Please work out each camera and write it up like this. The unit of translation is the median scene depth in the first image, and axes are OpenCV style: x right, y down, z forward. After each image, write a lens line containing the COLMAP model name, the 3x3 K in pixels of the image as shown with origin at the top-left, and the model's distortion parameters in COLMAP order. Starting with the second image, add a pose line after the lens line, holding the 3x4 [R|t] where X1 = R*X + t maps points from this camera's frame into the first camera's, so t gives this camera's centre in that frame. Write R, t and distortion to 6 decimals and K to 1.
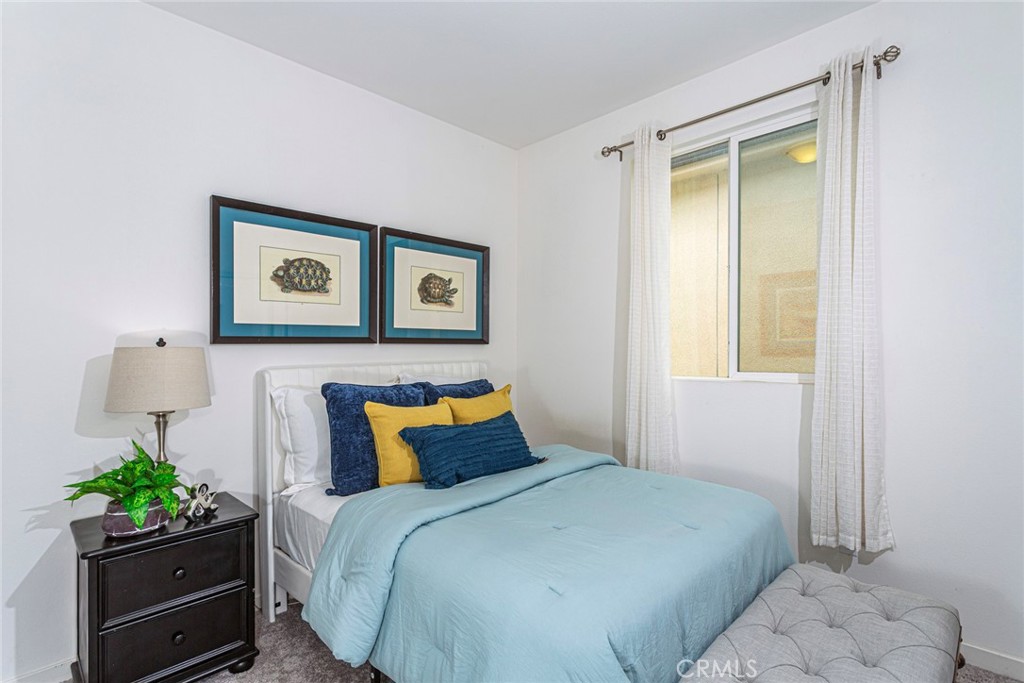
lens RADIAL K [[474.3, 0, 521.8], [0, 474.3, 349.0], [0, 0, 1]] dist [-0.000398, 0.000512]
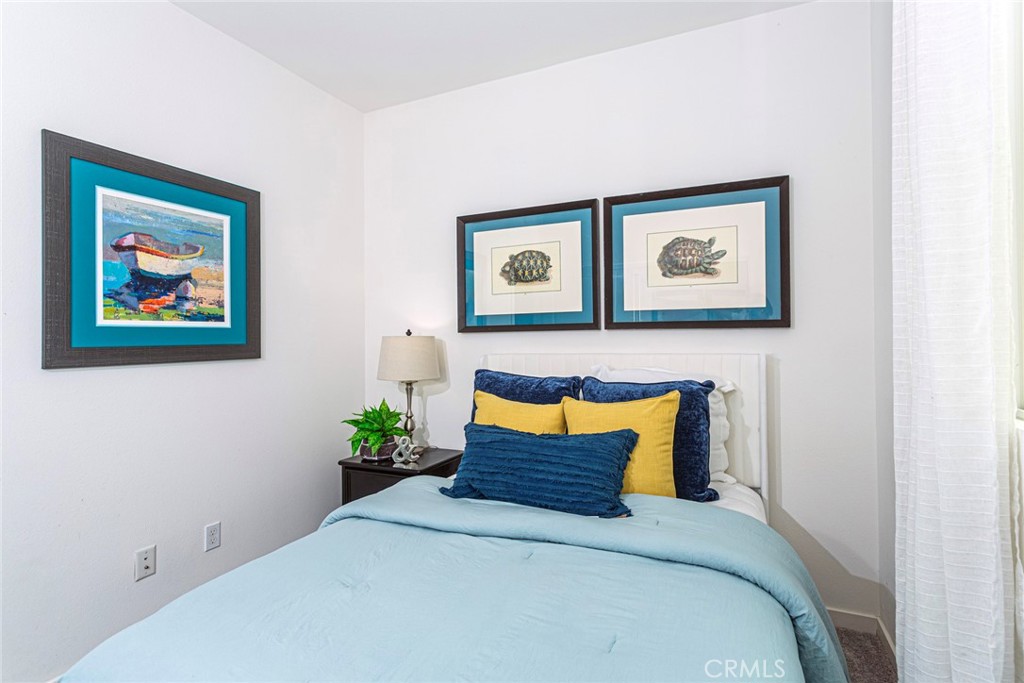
lens RADIAL K [[474.3, 0, 517.8], [0, 474.3, 331.1], [0, 0, 1]] dist [-0.000398, 0.000512]
pose [[0.386625, -0.006022, -0.922217, 0.506544], [0.007076, 0.999969, -0.003564, -0.007513], [0.922210, -0.005148, 0.386656, 0.560415]]
